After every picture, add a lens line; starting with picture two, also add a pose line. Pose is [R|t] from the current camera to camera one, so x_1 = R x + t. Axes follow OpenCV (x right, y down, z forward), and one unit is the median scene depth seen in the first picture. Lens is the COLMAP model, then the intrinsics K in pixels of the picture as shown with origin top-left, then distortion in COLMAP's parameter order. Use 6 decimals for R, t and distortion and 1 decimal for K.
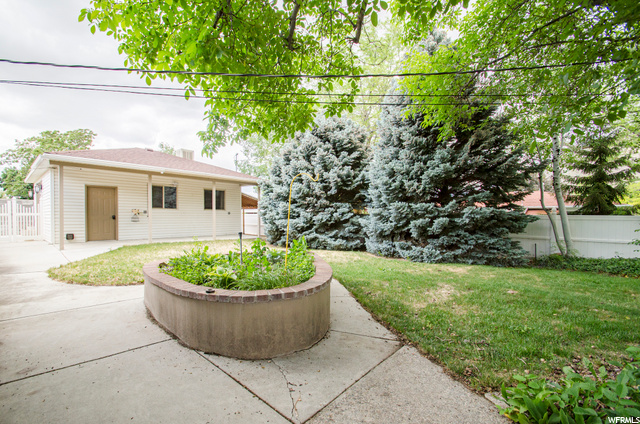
lens RADIAL K [[280.7, 0, 316.4], [0, 280.7, 217.3], [0, 0, 1]] dist [-0.012147, -0.001448]
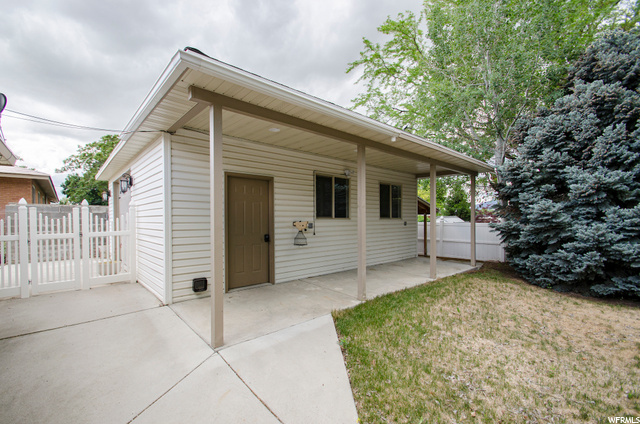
lens RADIAL K [[280.7, 0, 320.7], [0, 280.7, 215.2], [0, 0, 1]] dist [-0.012147, -0.001448]
pose [[0.994283, -0.008992, -0.106396, -0.523962], [0.006875, 0.999772, -0.020240, -0.027735], [0.106554, 0.019393, 0.994118, 0.461463]]
